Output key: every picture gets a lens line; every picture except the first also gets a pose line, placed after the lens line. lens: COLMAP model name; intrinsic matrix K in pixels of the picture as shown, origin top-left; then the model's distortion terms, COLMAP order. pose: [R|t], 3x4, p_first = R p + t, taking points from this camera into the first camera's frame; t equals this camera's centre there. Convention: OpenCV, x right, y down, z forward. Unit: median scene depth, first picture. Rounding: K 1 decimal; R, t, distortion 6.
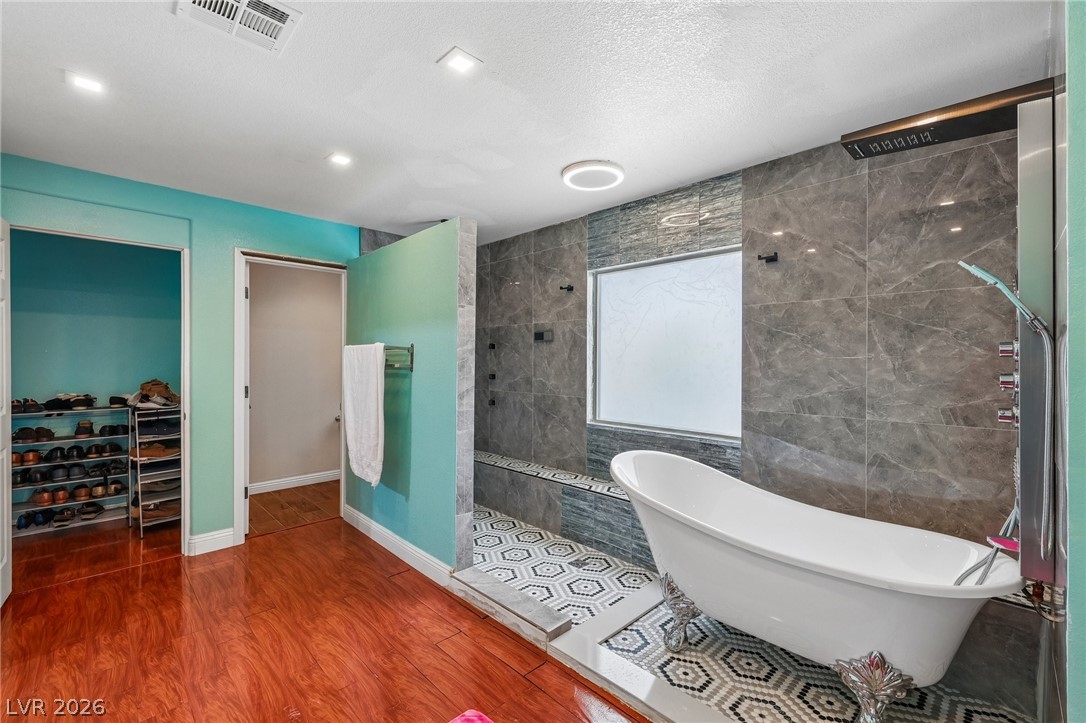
lens RADIAL K [[455.0, 0, 540.0], [0, 455.0, 357.7], [0, 0, 1]] dist [0.000009, 0.000515]
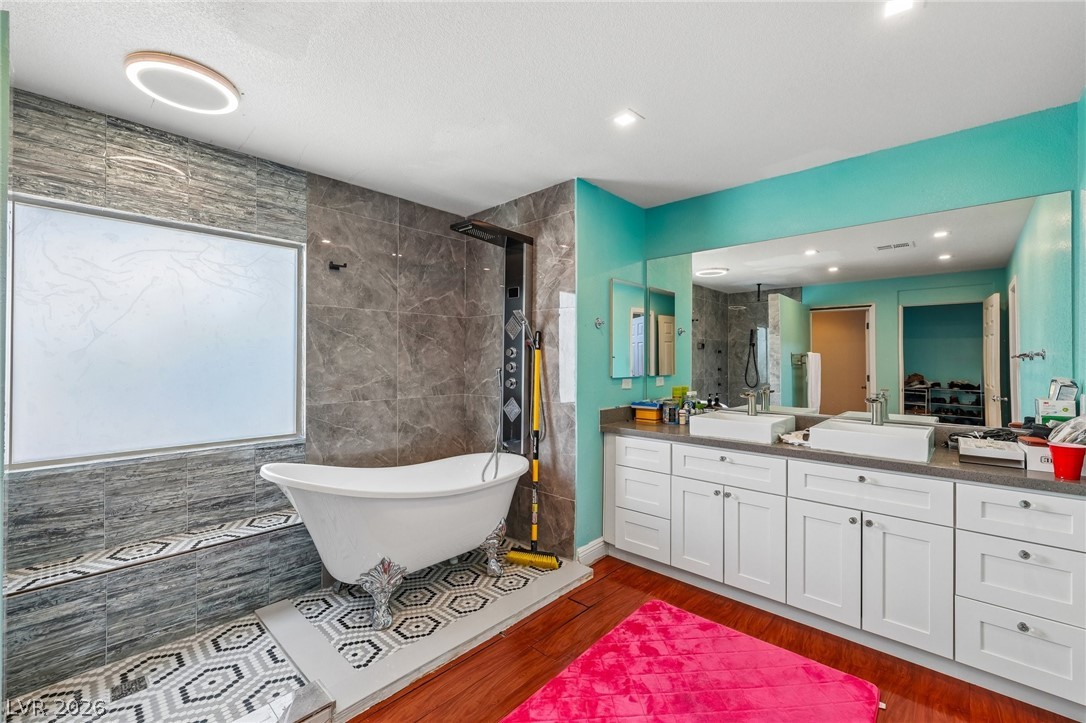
lens RADIAL K [[455.0, 0, 540.0], [0, 455.0, 357.7], [0, 0, 1]] dist [0.000009, 0.000515]
pose [[-0.048073, -0.000419, 0.998844, -0.675510], [-0.005365, 0.999986, 0.000162, 0.004283], [-0.998829, -0.005351, -0.048075, 0.580935]]
